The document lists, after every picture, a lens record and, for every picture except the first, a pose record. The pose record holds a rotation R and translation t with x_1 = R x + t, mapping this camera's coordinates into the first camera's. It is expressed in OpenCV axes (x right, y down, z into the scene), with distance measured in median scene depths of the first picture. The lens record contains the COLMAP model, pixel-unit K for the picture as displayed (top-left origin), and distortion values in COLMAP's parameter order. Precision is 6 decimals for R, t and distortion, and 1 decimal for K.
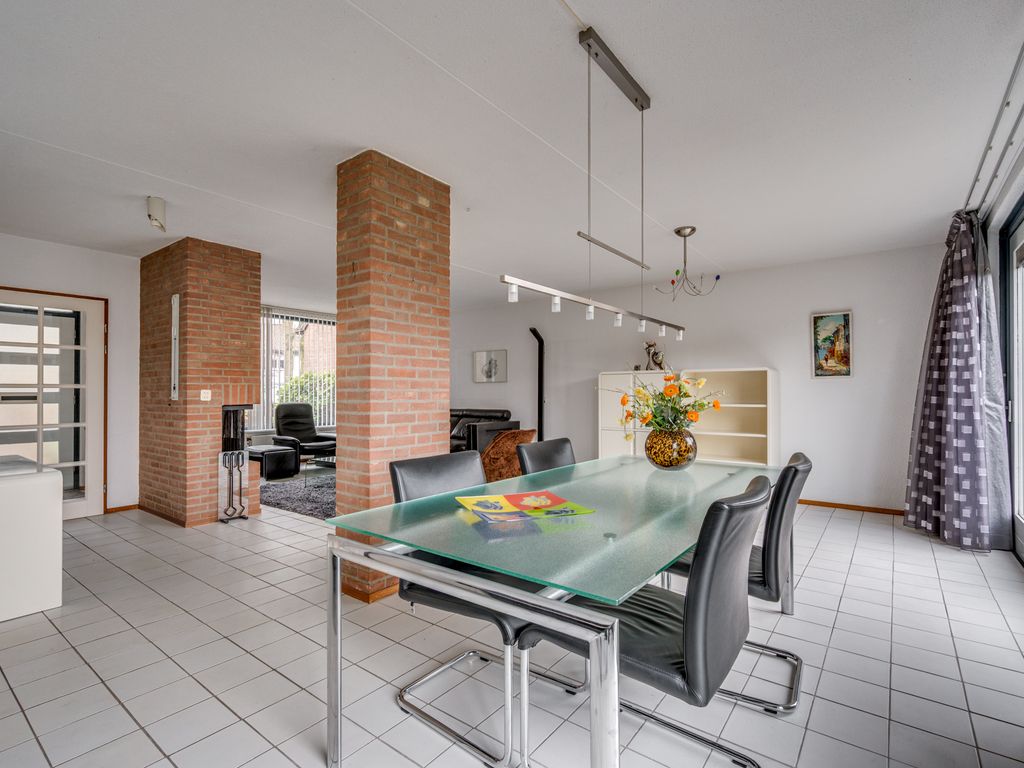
lens RADIAL K [[499.8, 0, 514.9], [0, 499.8, 387.4], [0, 0, 1]] dist [0.003773, 0.000638]
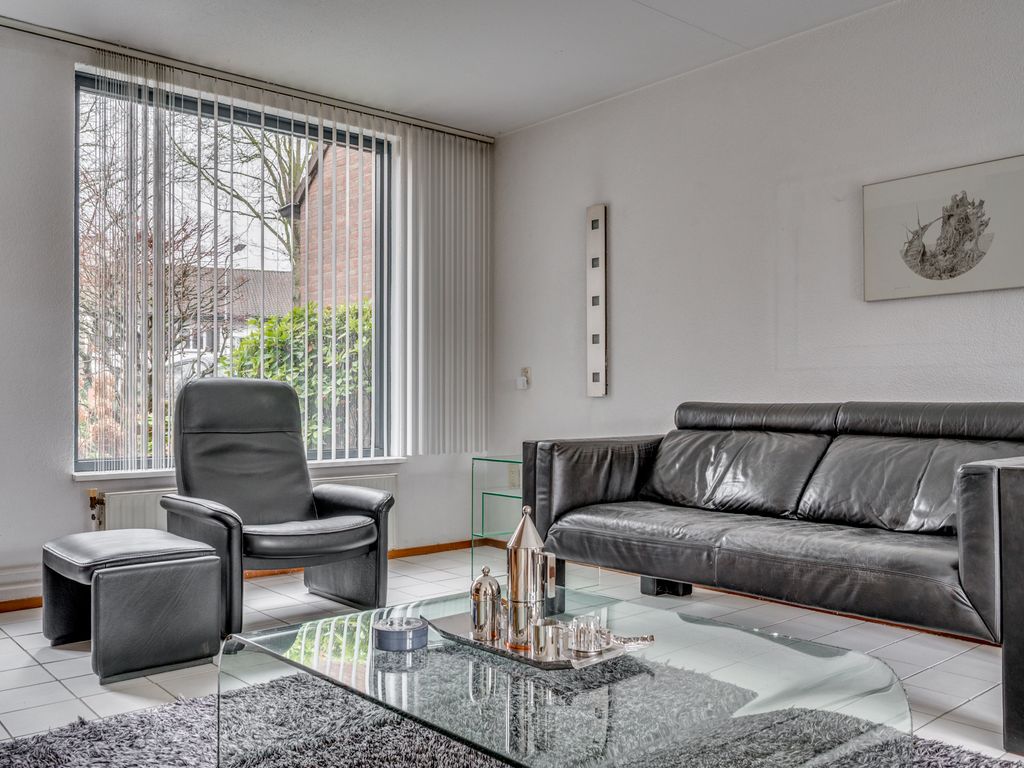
lens RADIAL K [[888.0, 0, 512.0], [0, 888.0, 384.0], [0, 0, 1]] dist [0.003831, -0.002603]
pose [[0.980507, -0.001224, -0.196478, -0.293380], [-0.000213, 0.999973, -0.007295, 0.059032], [0.196482, 0.007194, 0.980481, 0.844392]]
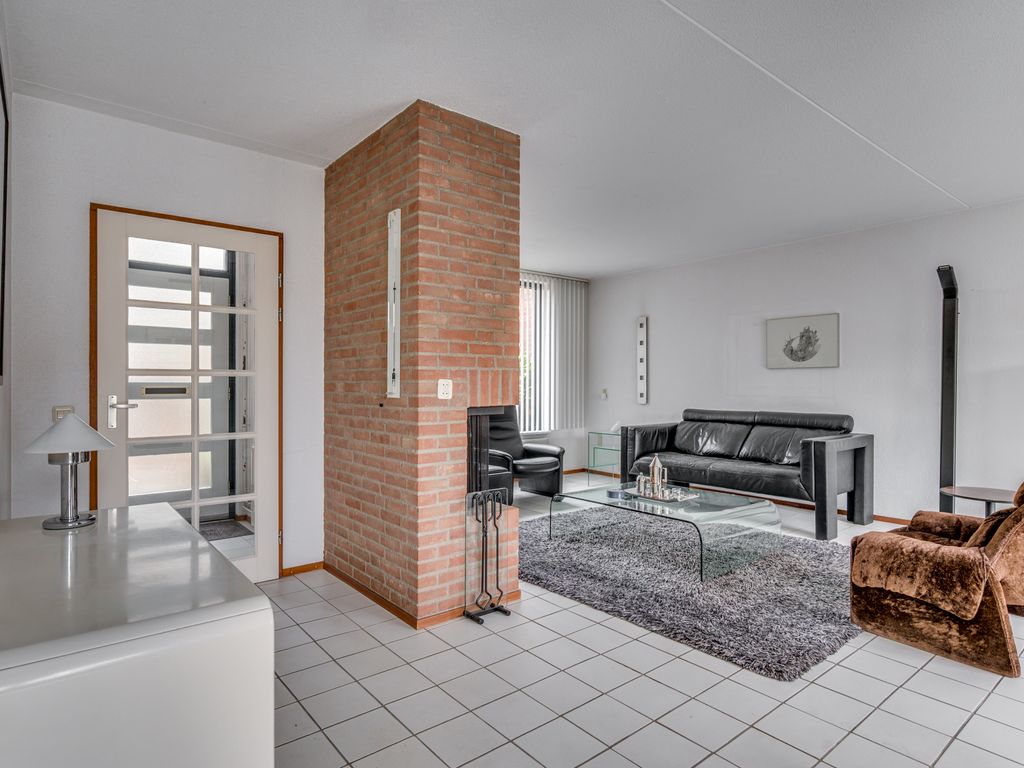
lens RADIAL K [[577.7, 0, 504.4], [0, 577.7, 384.9], [0, 0, 1]] dist [0.000899, 0.000570]
pose [[0.970078, 0.003354, -0.242770, -0.379624], [-0.000714, 0.999940, 0.010961, 0.003550], [0.242792, -0.010459, 0.970022, 0.378061]]
